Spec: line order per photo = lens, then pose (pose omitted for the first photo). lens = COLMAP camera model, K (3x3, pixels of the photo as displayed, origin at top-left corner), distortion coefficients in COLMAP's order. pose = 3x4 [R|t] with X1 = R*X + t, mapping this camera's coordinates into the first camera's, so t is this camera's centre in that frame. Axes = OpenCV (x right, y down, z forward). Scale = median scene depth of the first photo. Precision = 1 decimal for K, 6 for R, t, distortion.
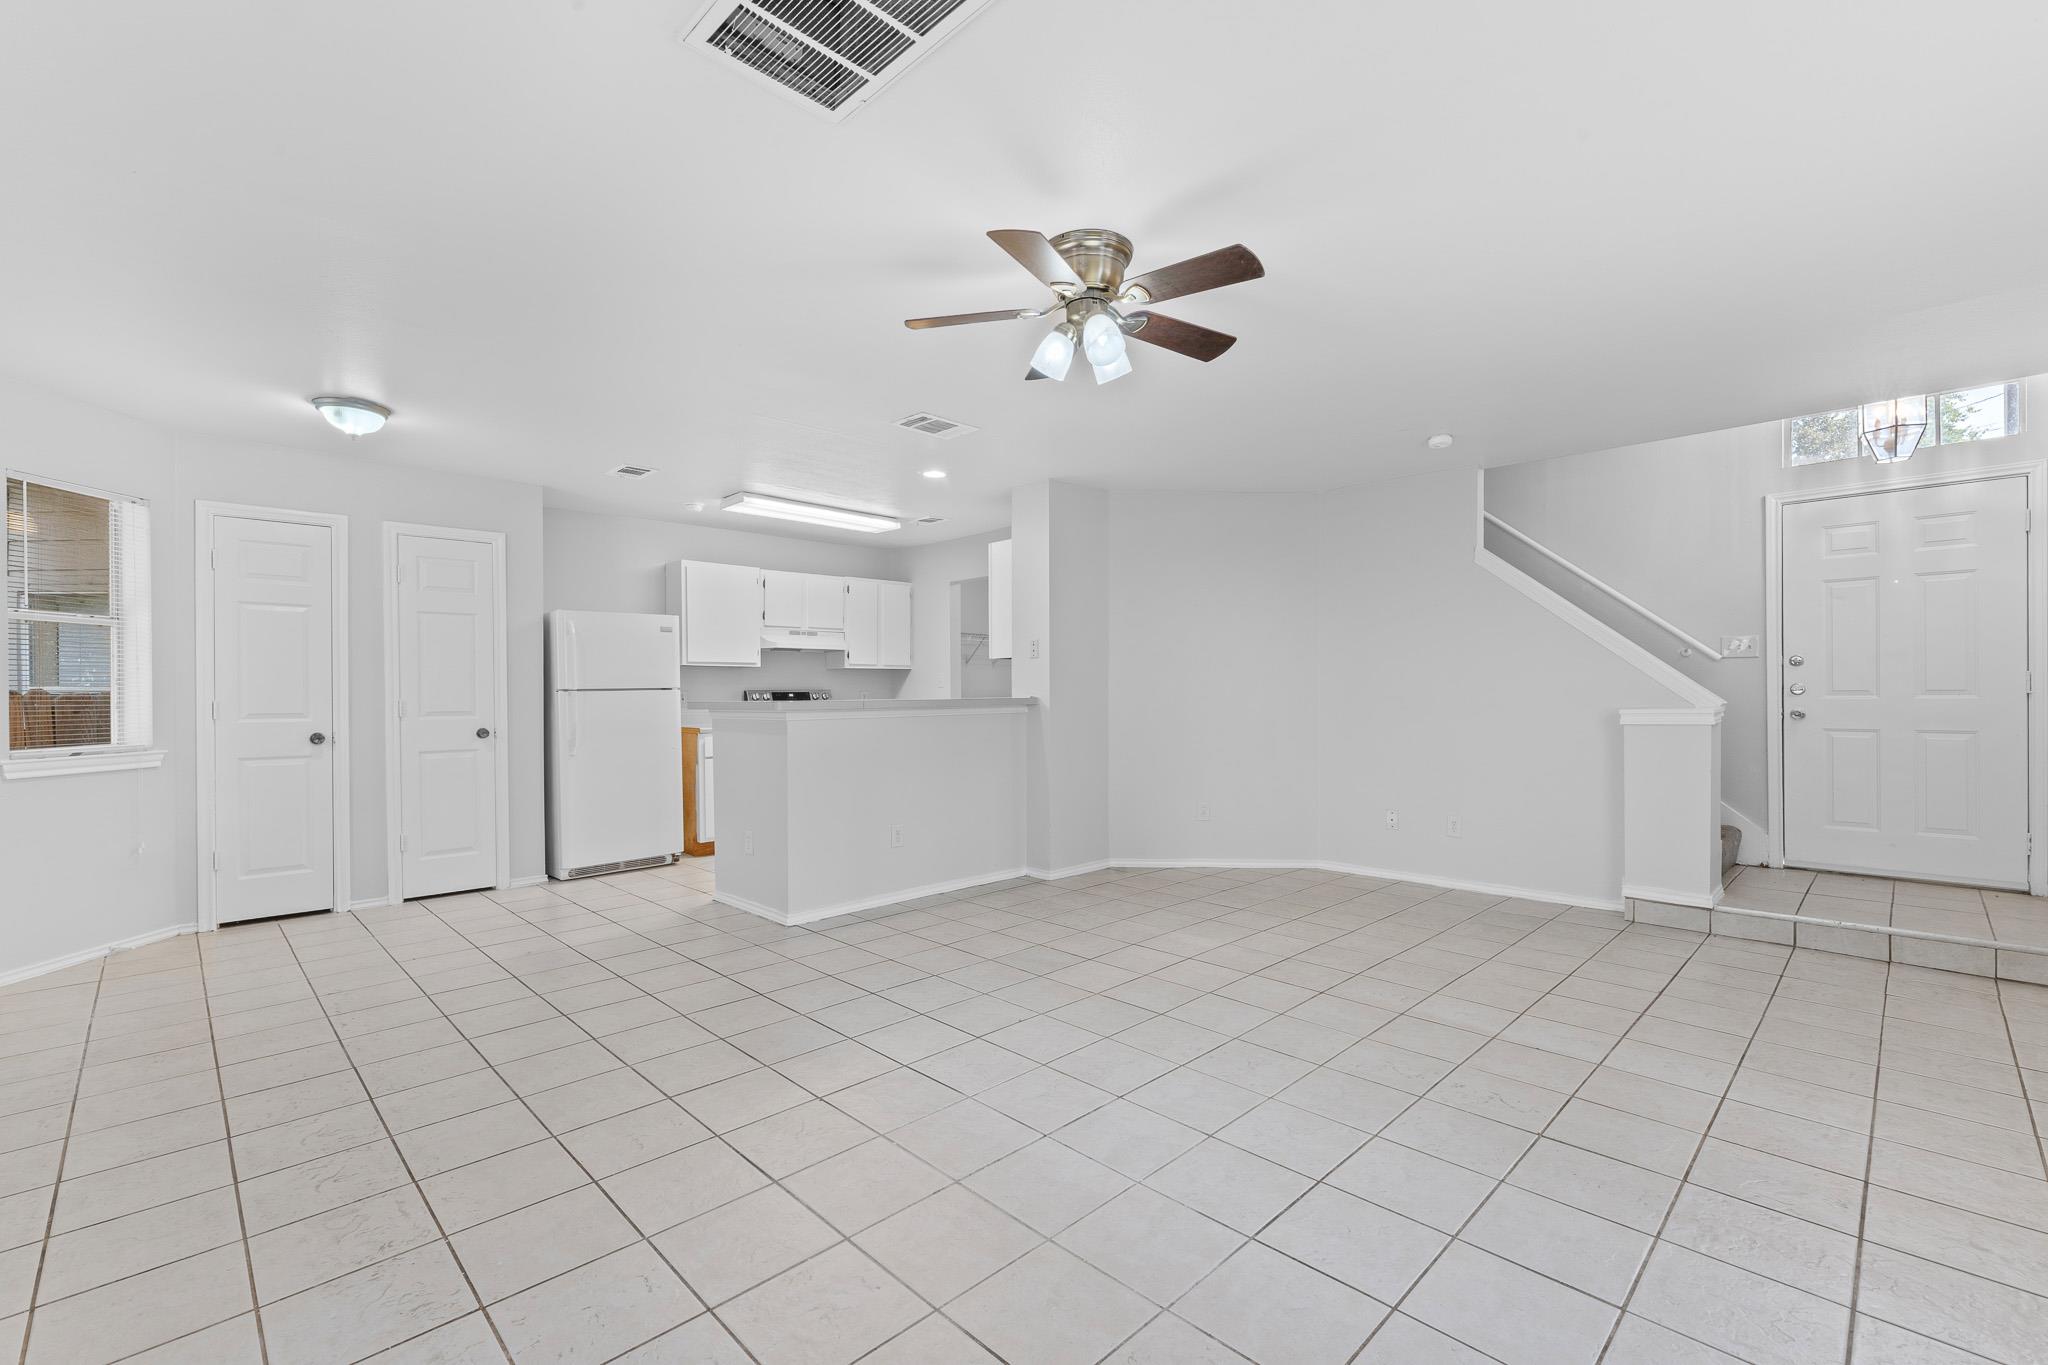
lens RADIAL K [[882.7, 0, 1024.0], [0, 882.7, 682.5], [0, 0, 1]] dist [0.013565, -0.000528]
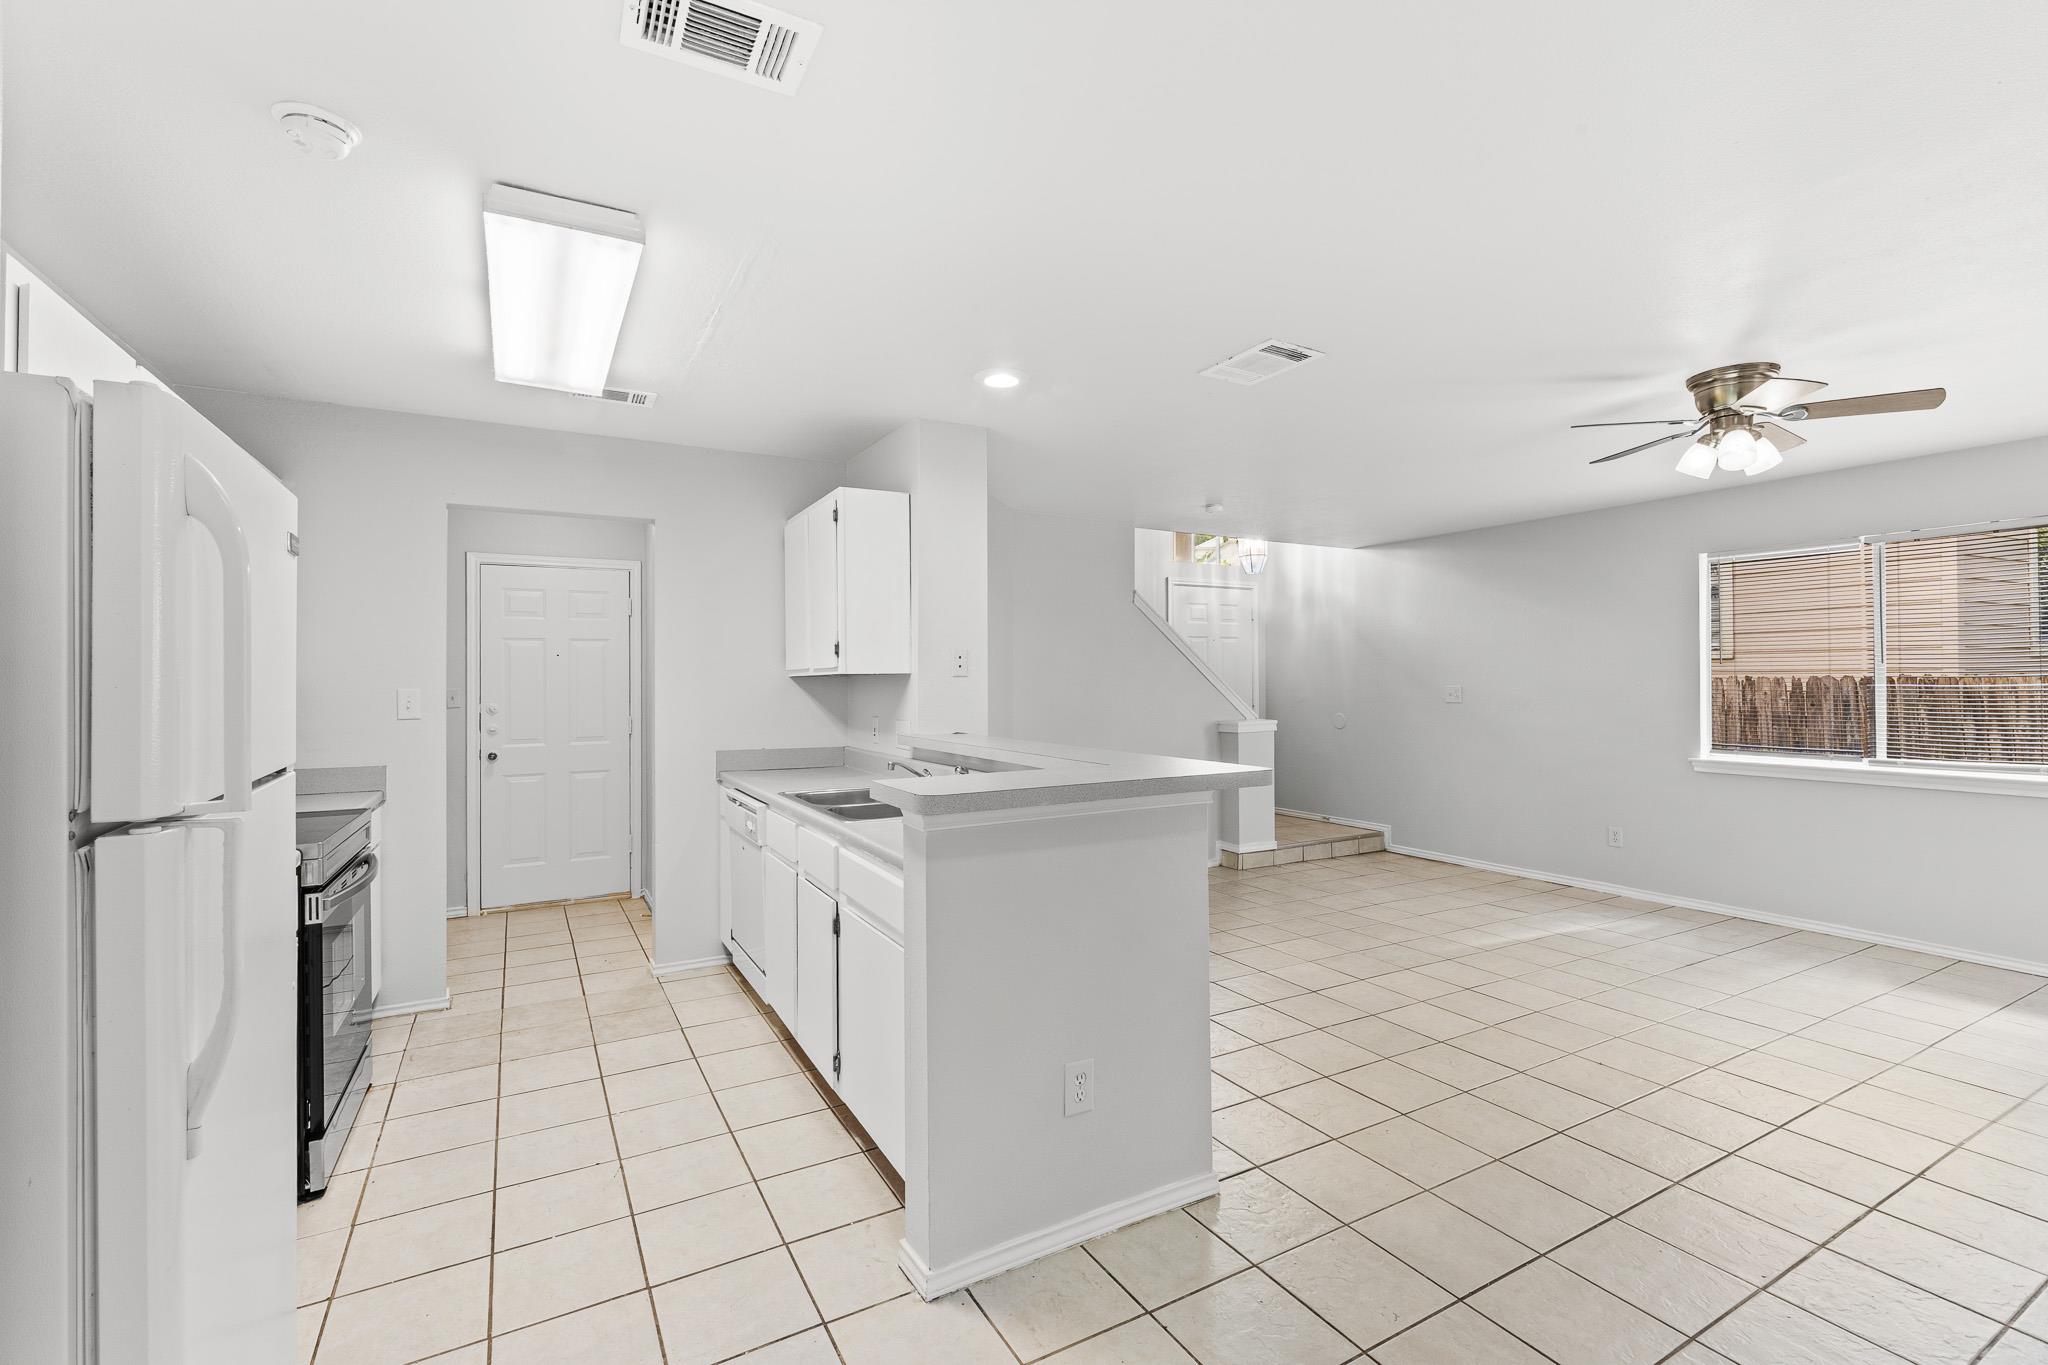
lens RADIAL K [[900.0, 0, 977.3], [0, 900.0, 668.9], [0, 0, 1]] dist [-0.000981, -0.000239]
pose [[0.309872, 0.024485, 0.950463, -0.606386], [-0.015110, 0.999669, -0.020827, -0.013063], [-0.950658, -0.007907, 0.310140, 0.692798]]
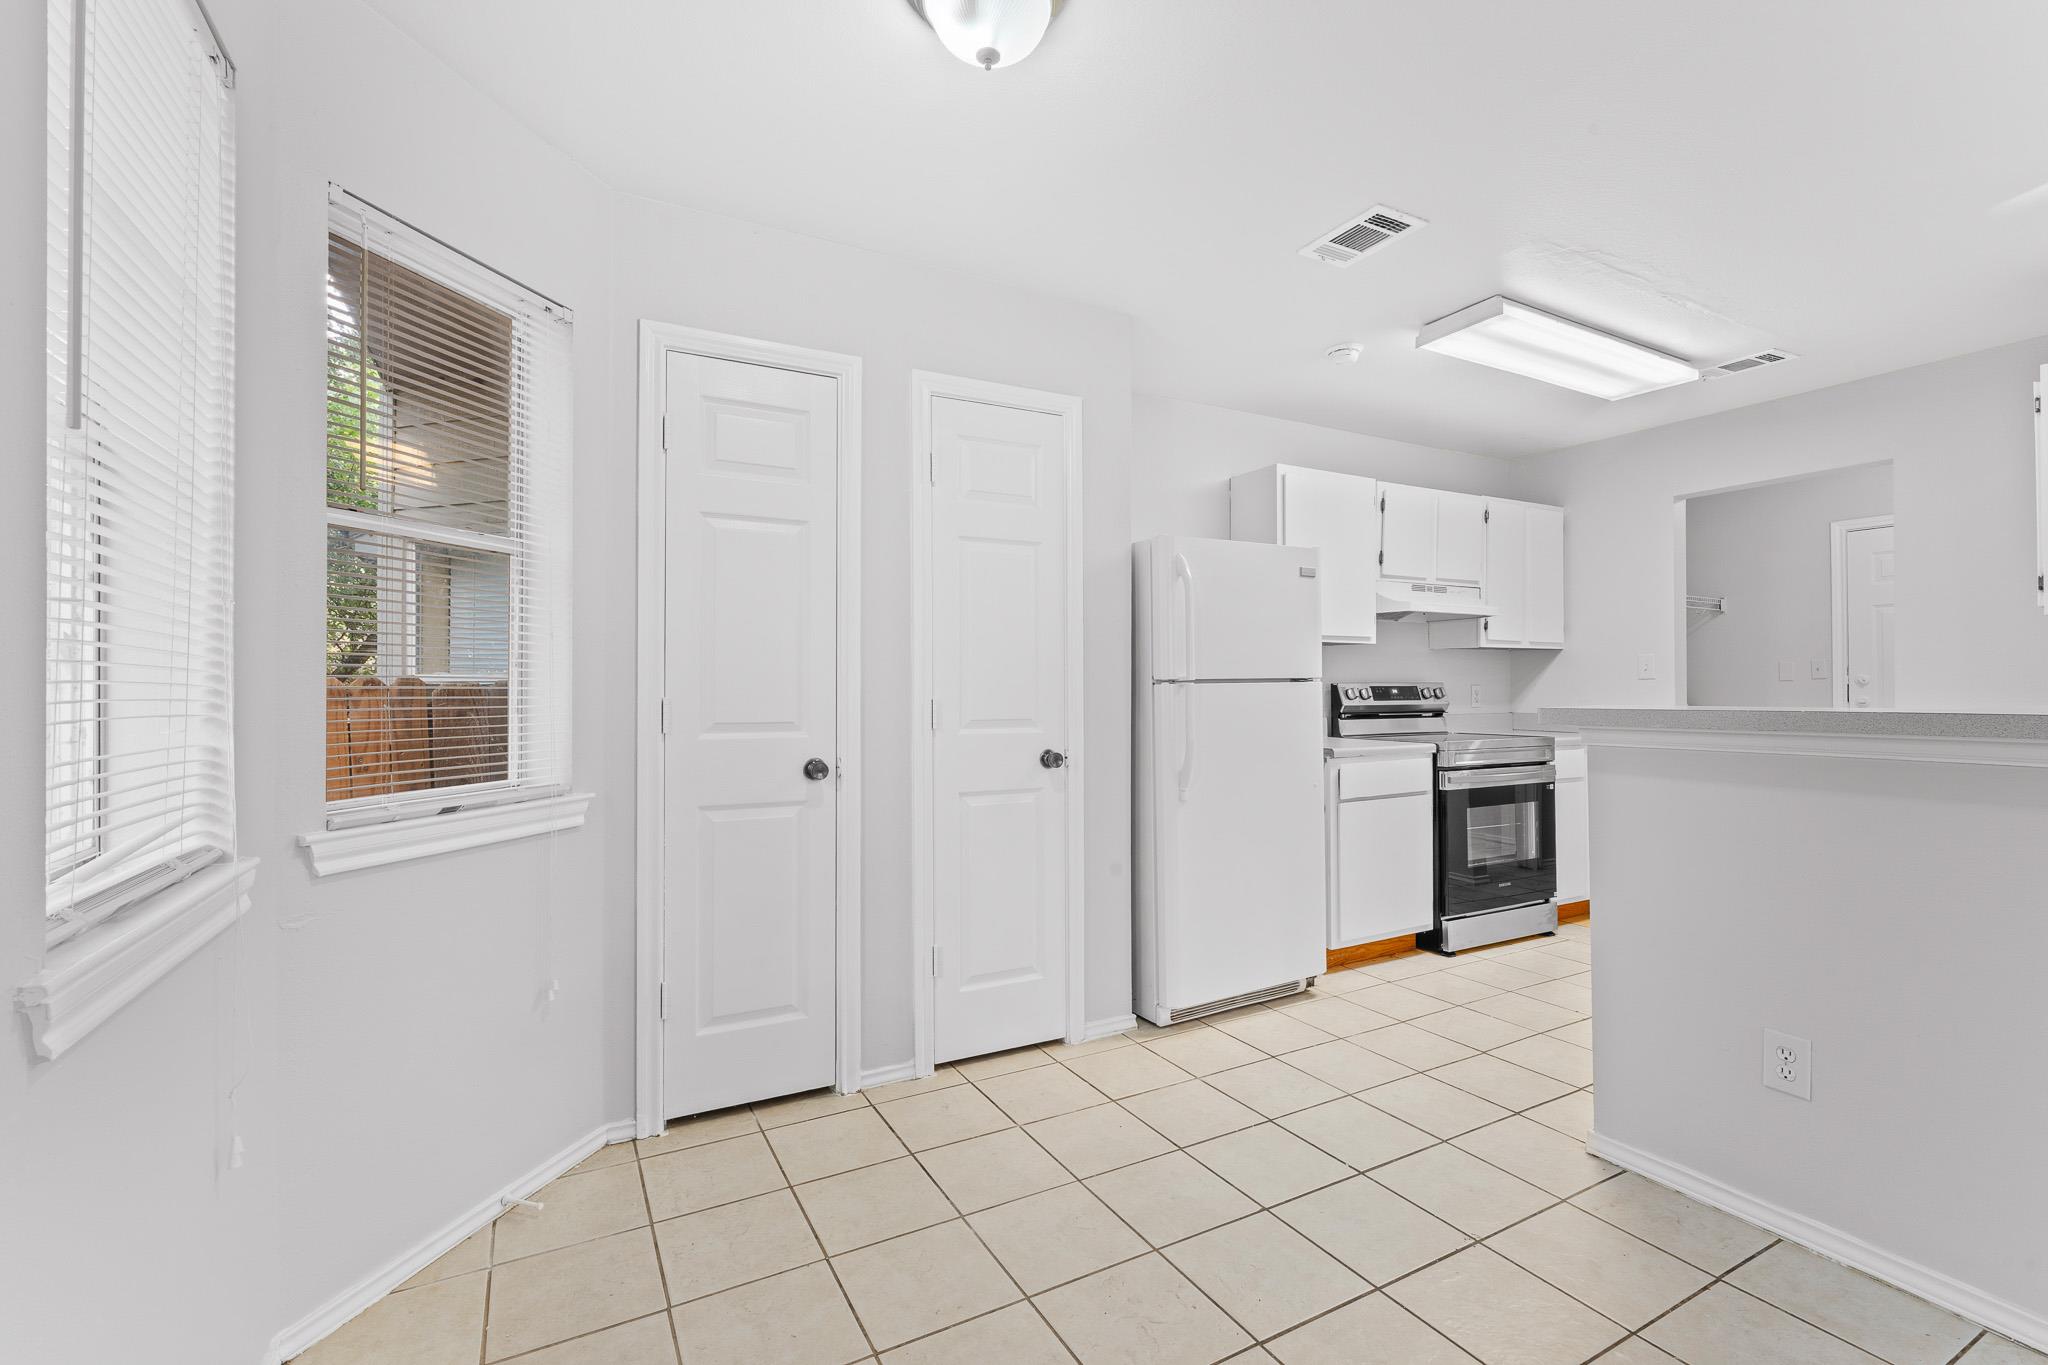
lens RADIAL K [[873.9, 0, 1029.3], [0, 873.9, 663.9], [0, 0, 1]] dist [0.000603, -0.000328]
pose [[0.953389, 0.006074, -0.301684, -0.488633], [-0.007280, 0.999969, -0.002871, -0.000319], [0.301657, 0.004933, 0.953404, 0.511720]]
